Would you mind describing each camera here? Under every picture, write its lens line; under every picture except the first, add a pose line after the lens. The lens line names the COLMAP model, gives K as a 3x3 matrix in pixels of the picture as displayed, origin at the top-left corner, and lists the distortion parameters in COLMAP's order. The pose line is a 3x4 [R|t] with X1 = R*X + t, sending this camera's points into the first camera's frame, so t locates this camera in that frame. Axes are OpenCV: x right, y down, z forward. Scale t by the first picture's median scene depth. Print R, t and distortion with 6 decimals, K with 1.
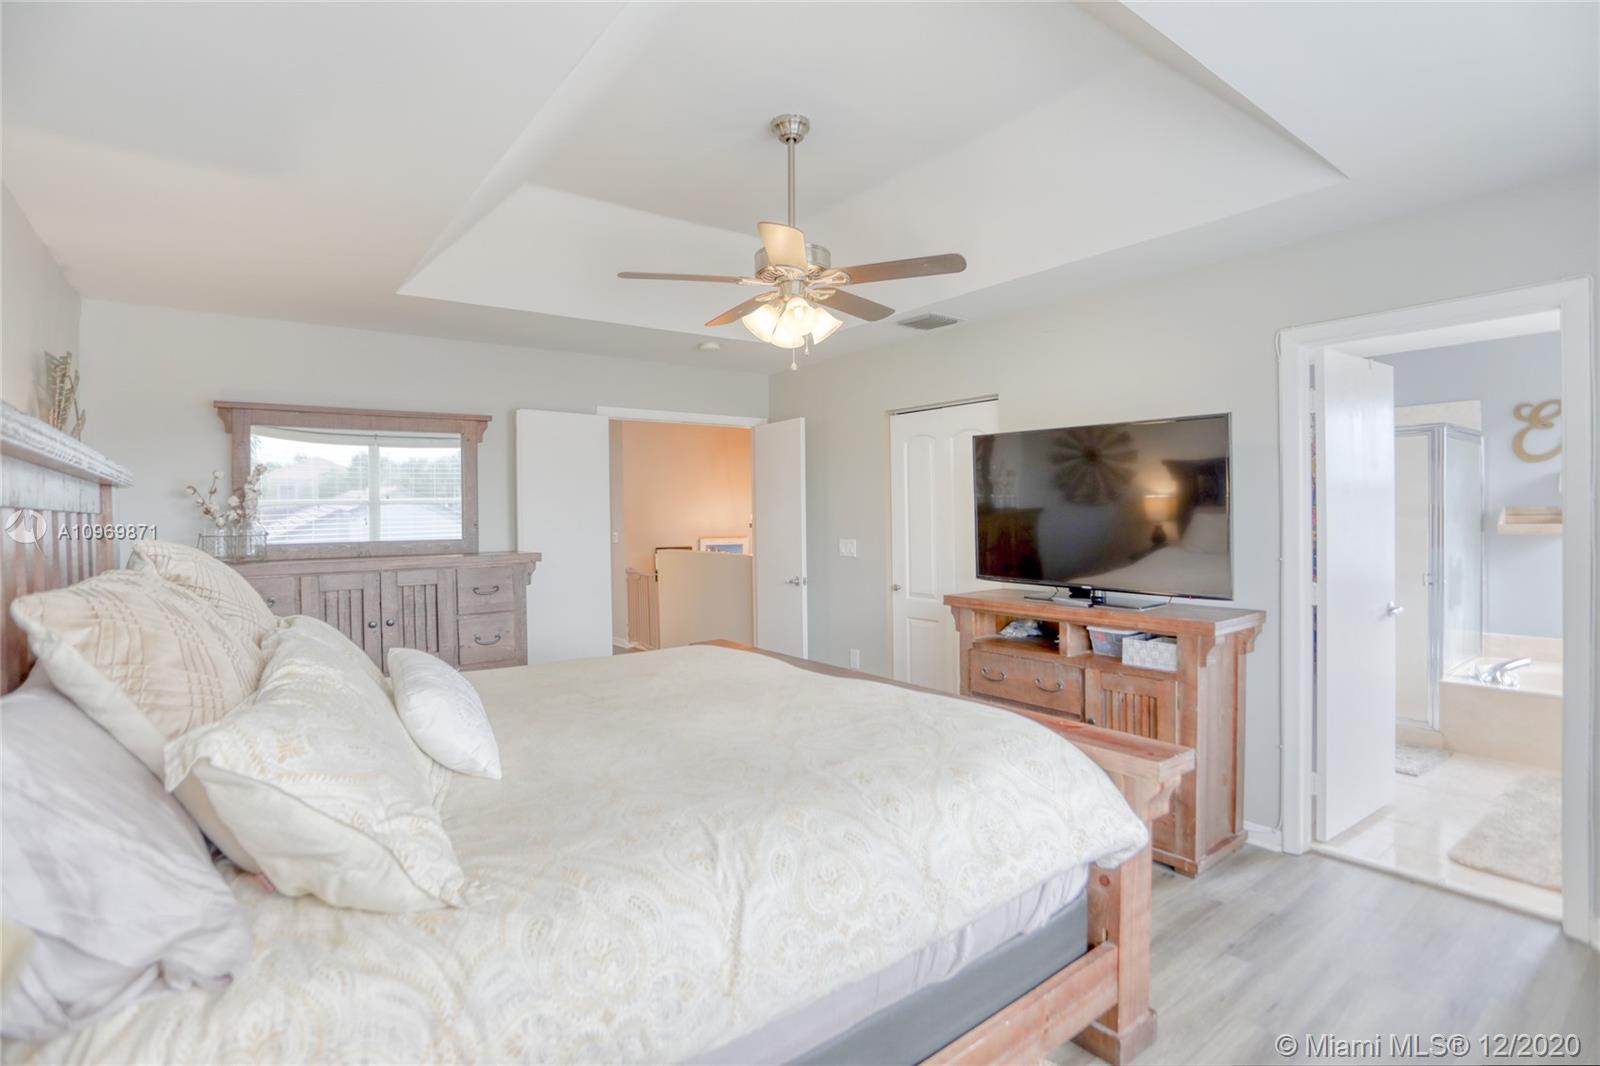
lens RADIAL K [[782.0, 0, 799.3], [0, 782.0, 522.5], [0, 0, 1]] dist [-0.066550, 0.027324]
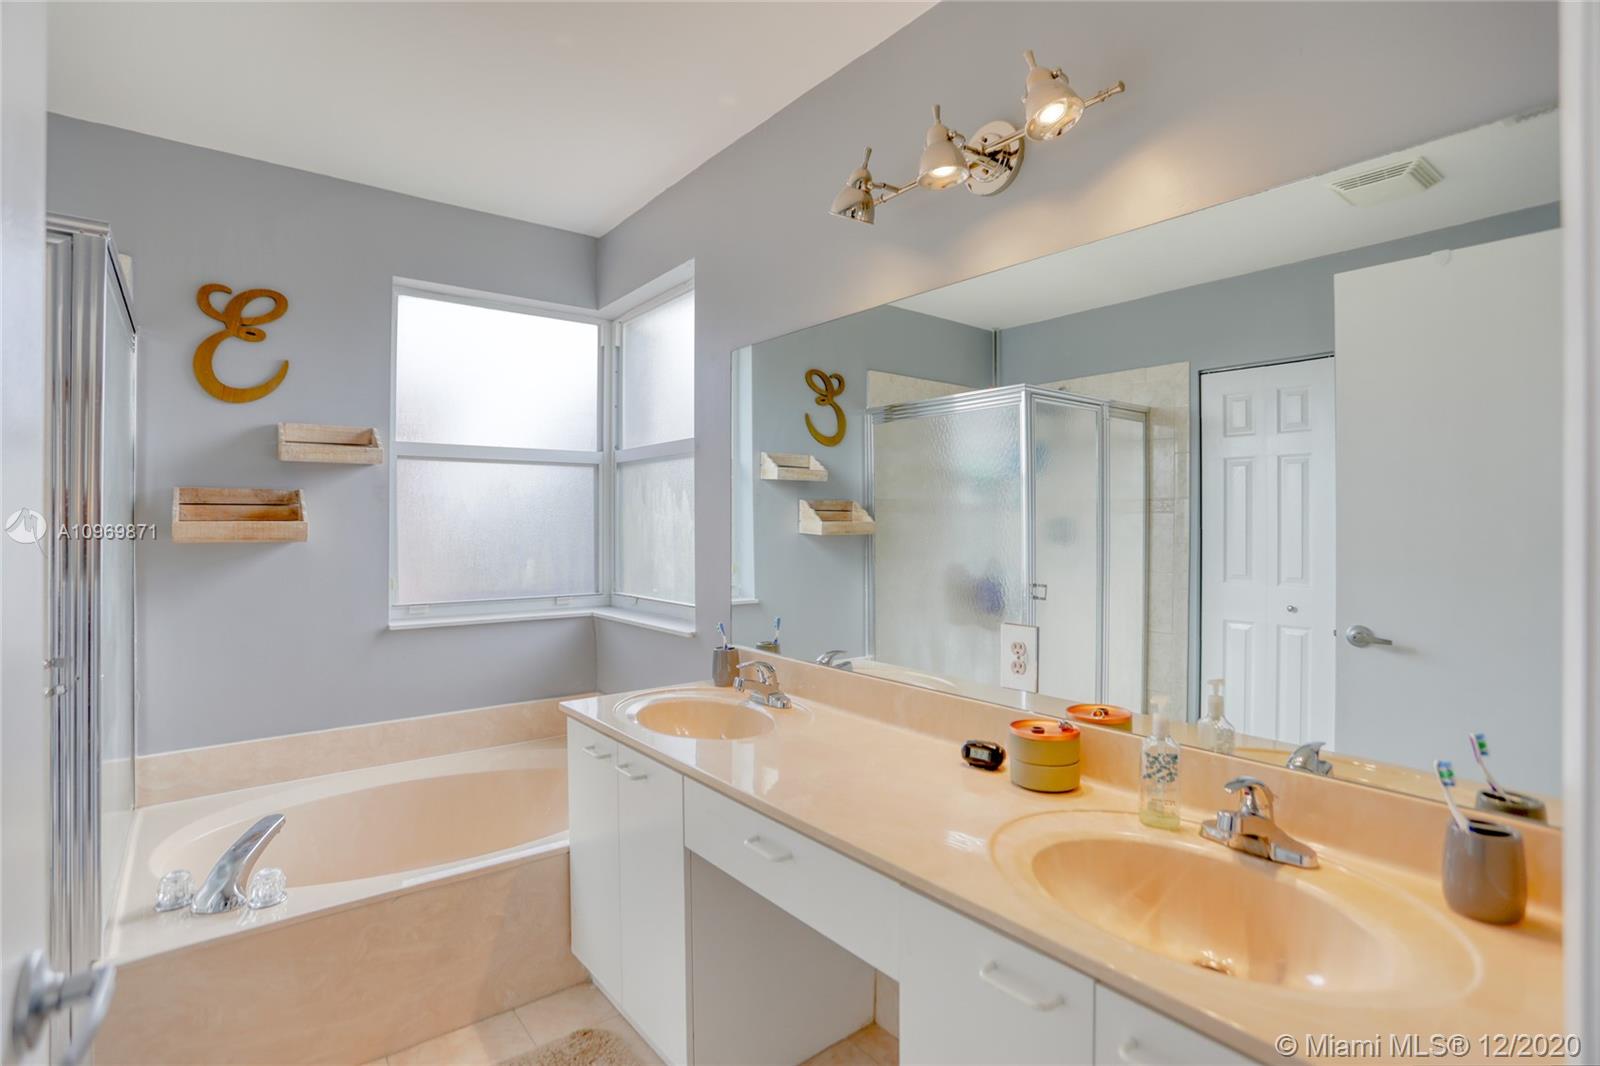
lens RADIAL K [[782.0, 0, 798.1], [0, 782.0, 521.6], [0, 0, 1]] dist [-0.066550, 0.027324]
pose [[-0.009964, 0.015718, 0.999827, 0.457219], [0.010286, 0.999825, -0.015616, 0.013244], [-0.999897, 0.010128, -0.010124, 0.618878]]
